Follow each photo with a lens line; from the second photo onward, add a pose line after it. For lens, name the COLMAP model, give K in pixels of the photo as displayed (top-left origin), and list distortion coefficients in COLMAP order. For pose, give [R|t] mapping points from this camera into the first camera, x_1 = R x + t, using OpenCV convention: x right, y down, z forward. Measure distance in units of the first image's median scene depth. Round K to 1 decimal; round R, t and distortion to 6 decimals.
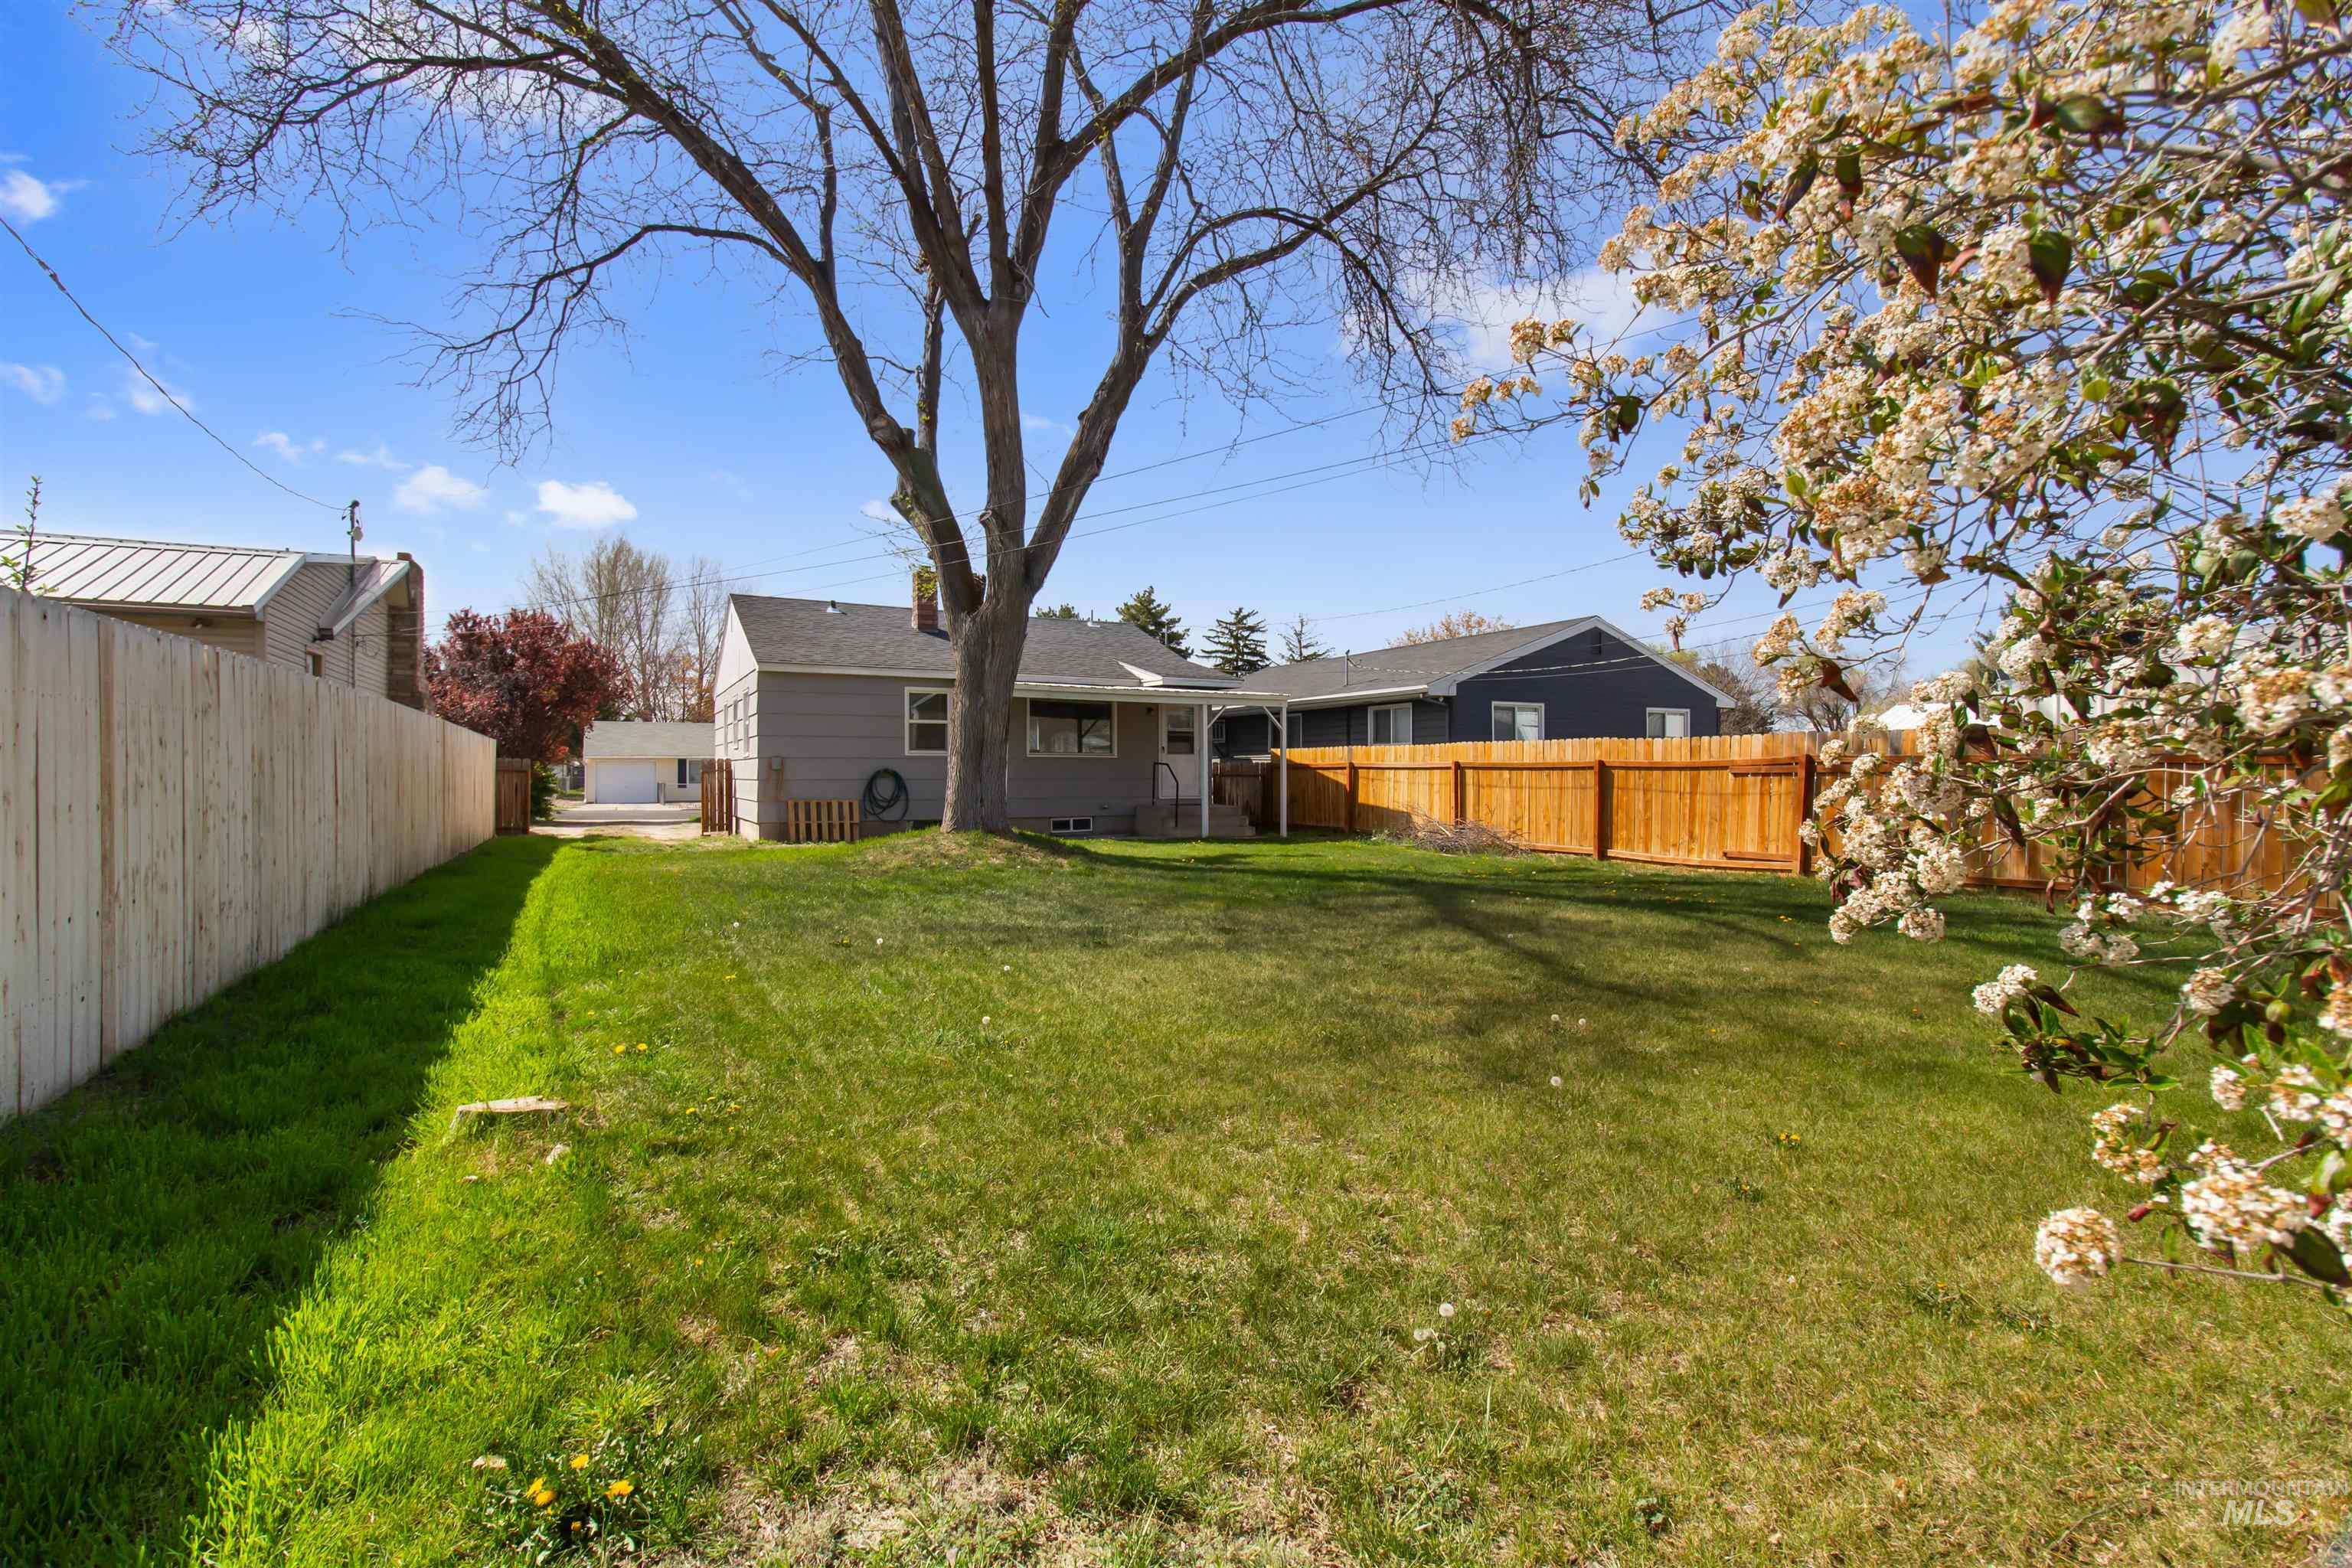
lens RADIAL K [[1078.1, 0, 1195.1], [0, 1078.1, 775.8], [0, 0, 1]] dist [-0.001308, -0.000493]
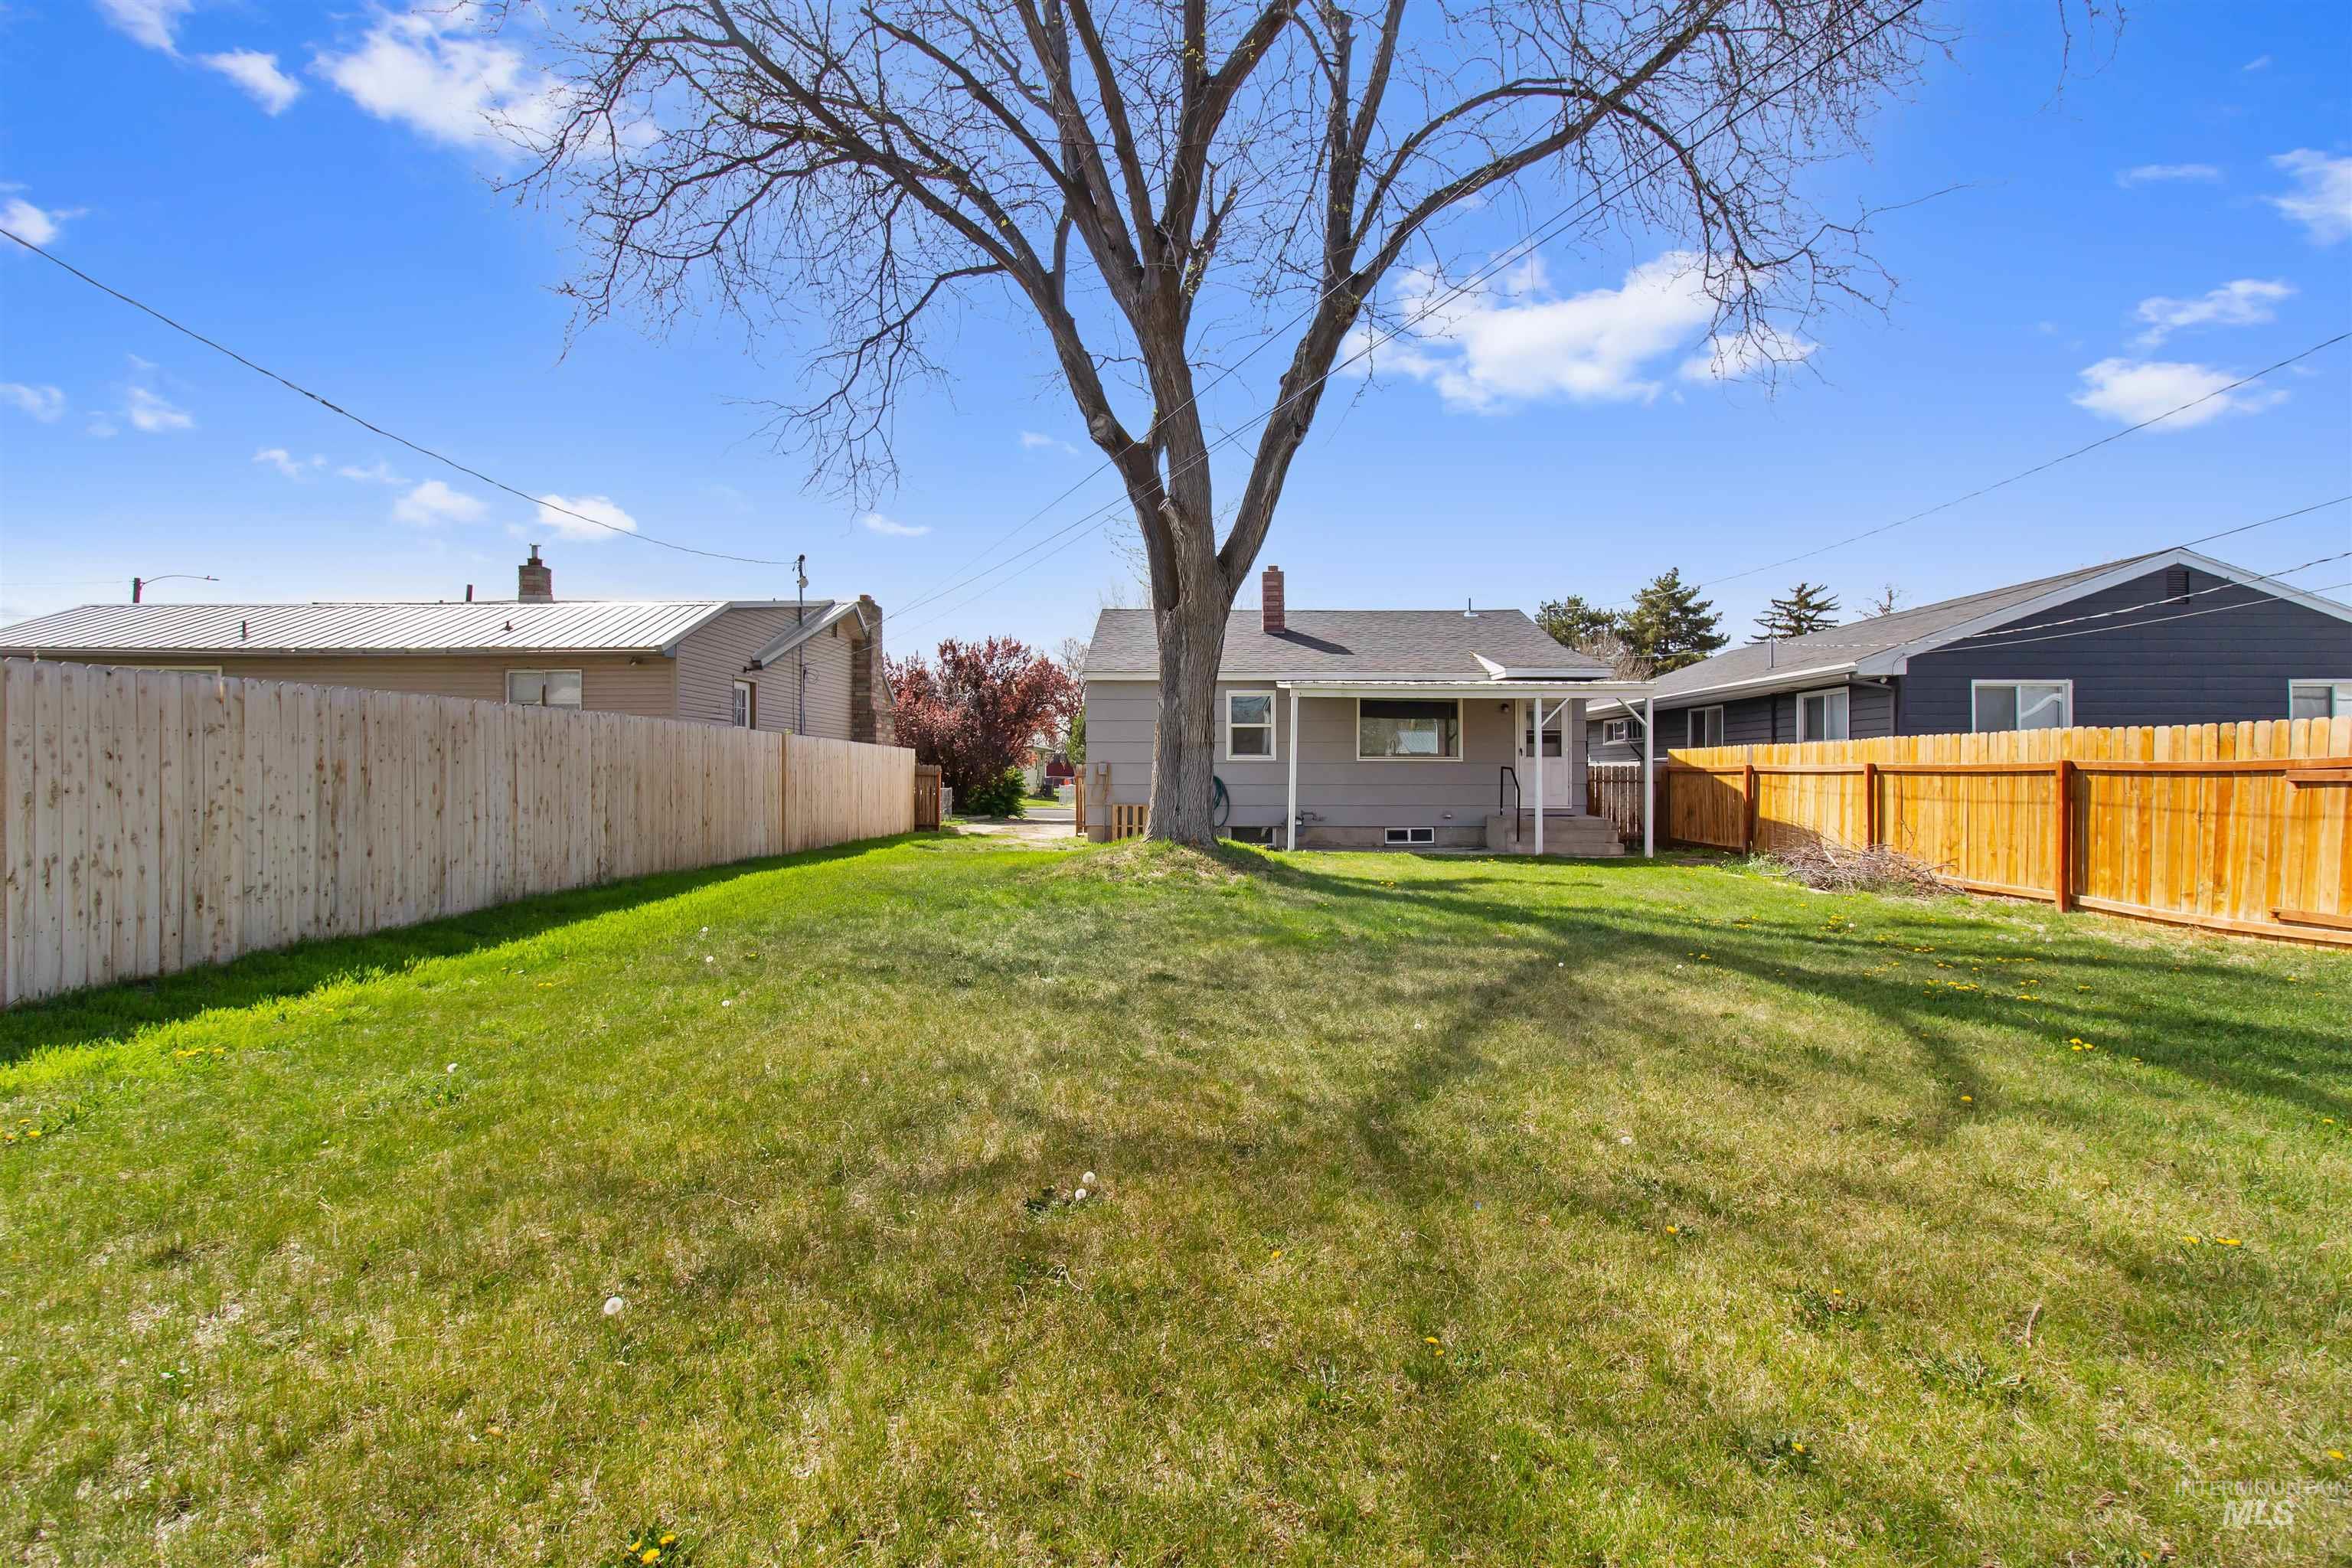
lens RADIAL K [[1078.1, 0, 1187.3], [0, 1078.1, 776.3], [0, 0, 1]] dist [-0.001308, -0.000493]
pose [[0.877003, 0.000600, -0.480484, 0.161479], [-0.001969, 0.999995, -0.002345, -0.001845], [0.480480, 0.003003, 0.877000, 0.114114]]
